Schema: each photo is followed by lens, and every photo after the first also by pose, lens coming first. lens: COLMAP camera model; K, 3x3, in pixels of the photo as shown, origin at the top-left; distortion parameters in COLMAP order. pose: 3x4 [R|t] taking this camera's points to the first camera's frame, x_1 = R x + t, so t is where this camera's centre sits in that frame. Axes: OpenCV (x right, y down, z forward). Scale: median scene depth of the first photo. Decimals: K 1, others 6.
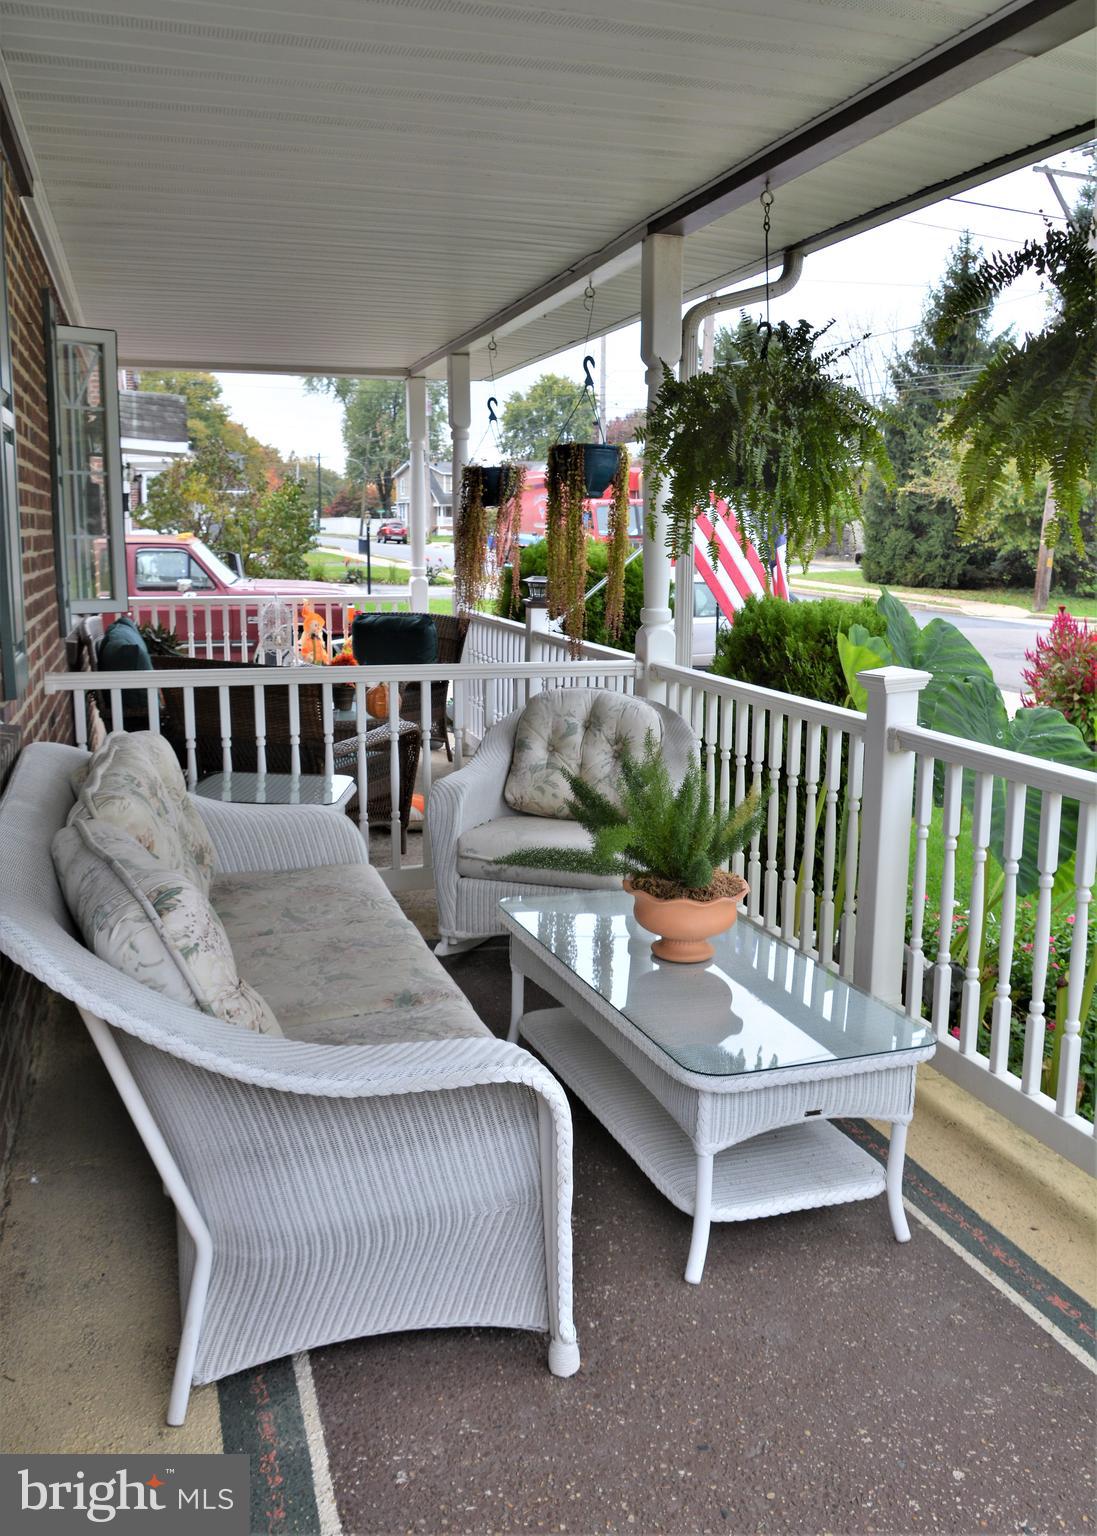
lens RADIAL K [[1290.7, 0, 545.9], [0, 1290.7, 741.5], [0, 0, 1]] dist [-0.066950, 0.017826]
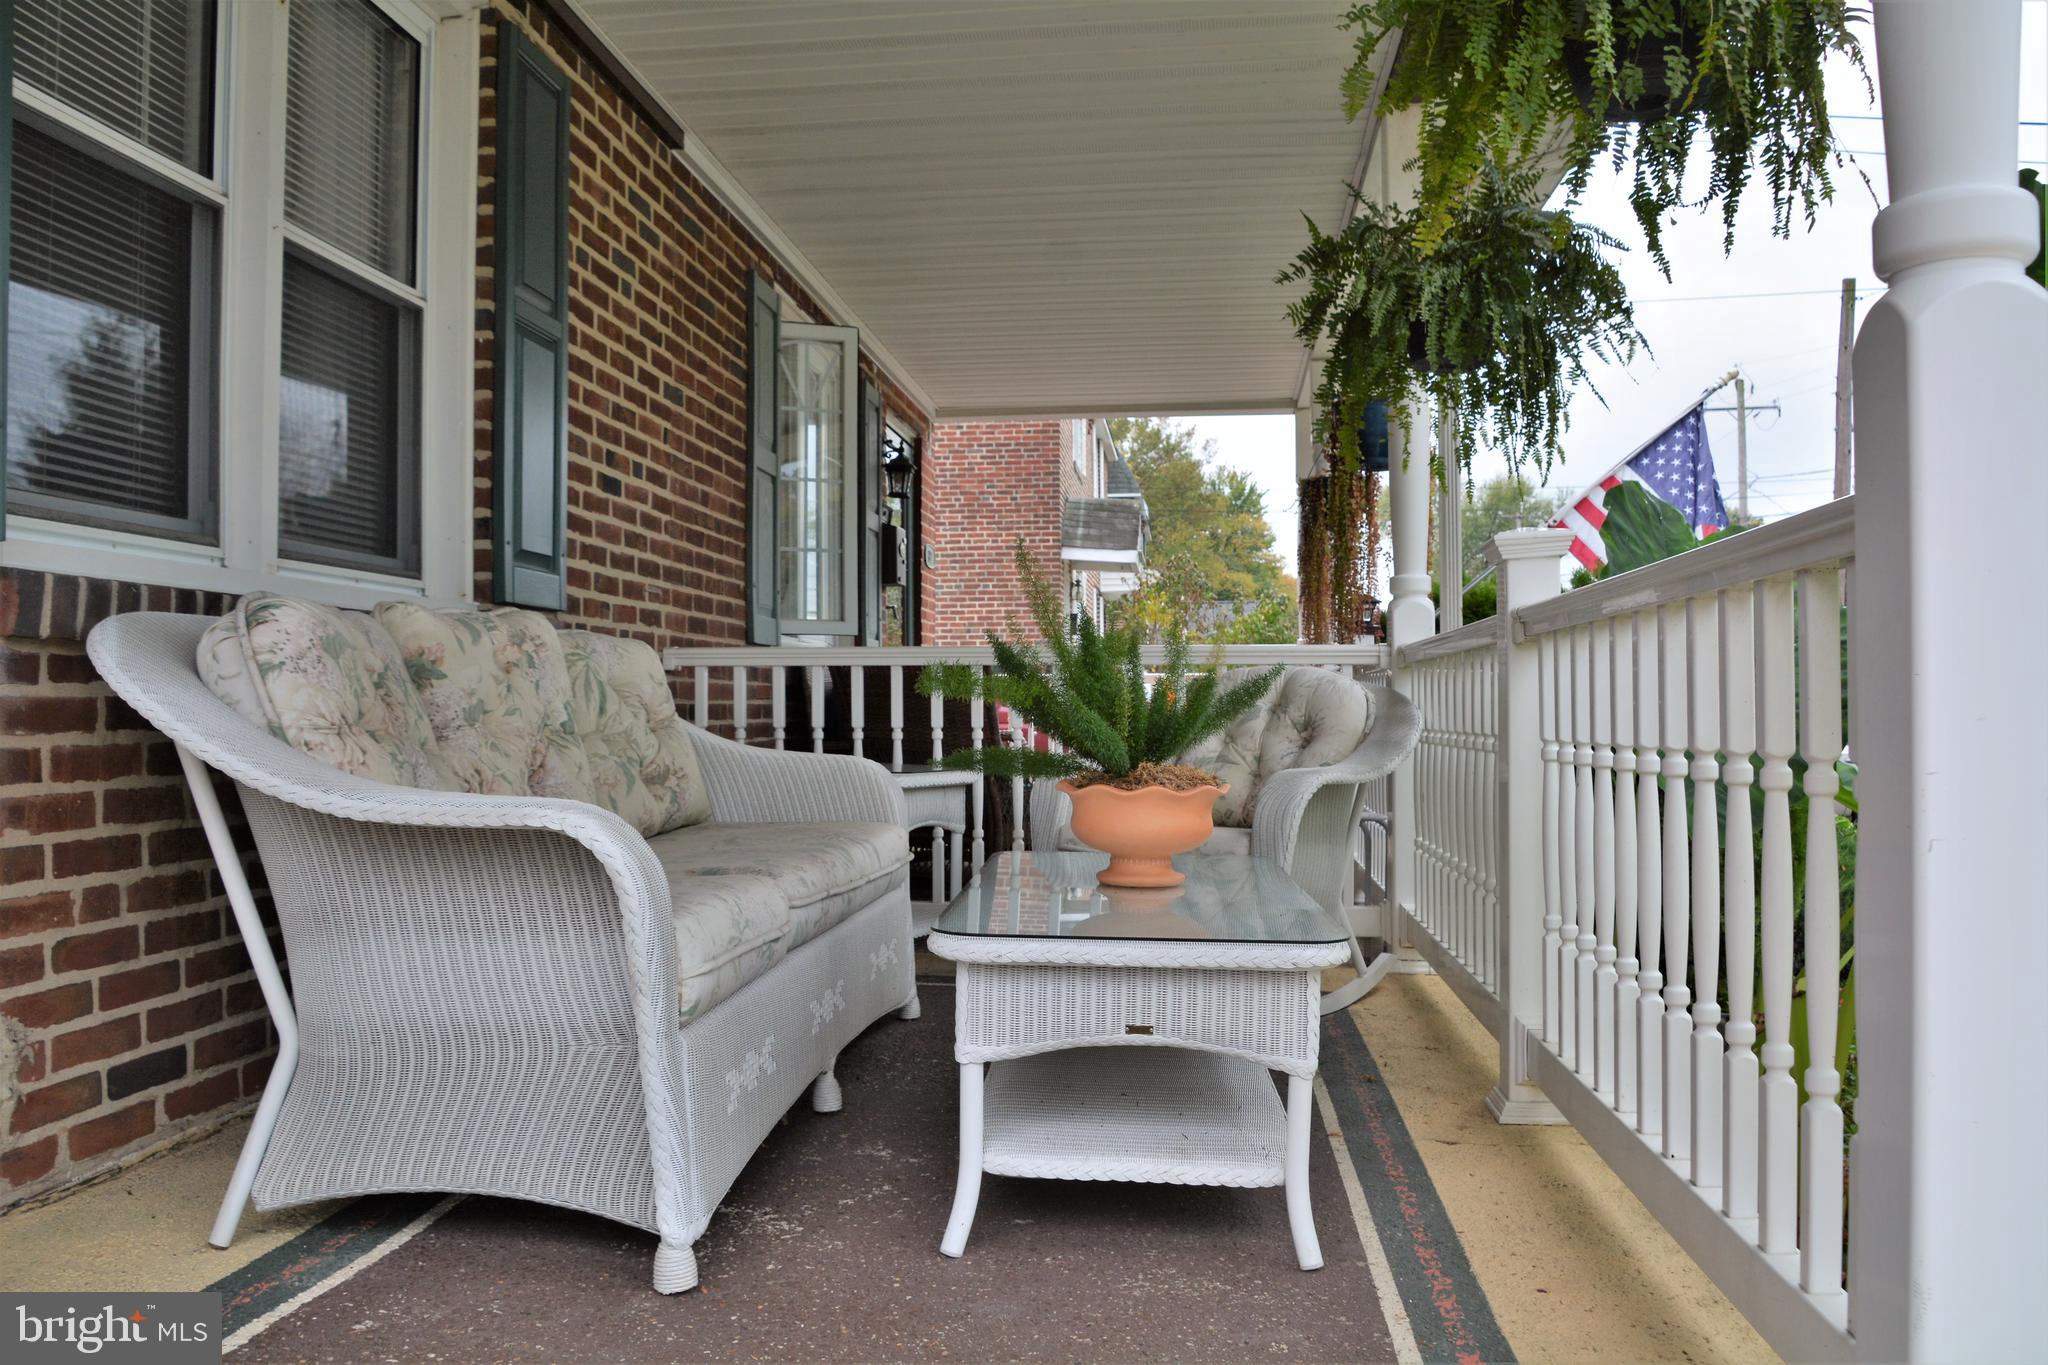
lens RADIAL K [[1592.3, 0, 1031.7], [0, 1592.3, 698.3], [0, 0, 1]] dist [-0.052864, 0.001409]
pose [[0.911310, -0.016700, -0.411381, 0.605710], [-0.058091, 0.983966, -0.168629, 0.311724], [0.407601, 0.177571, 0.895729, 0.216390]]
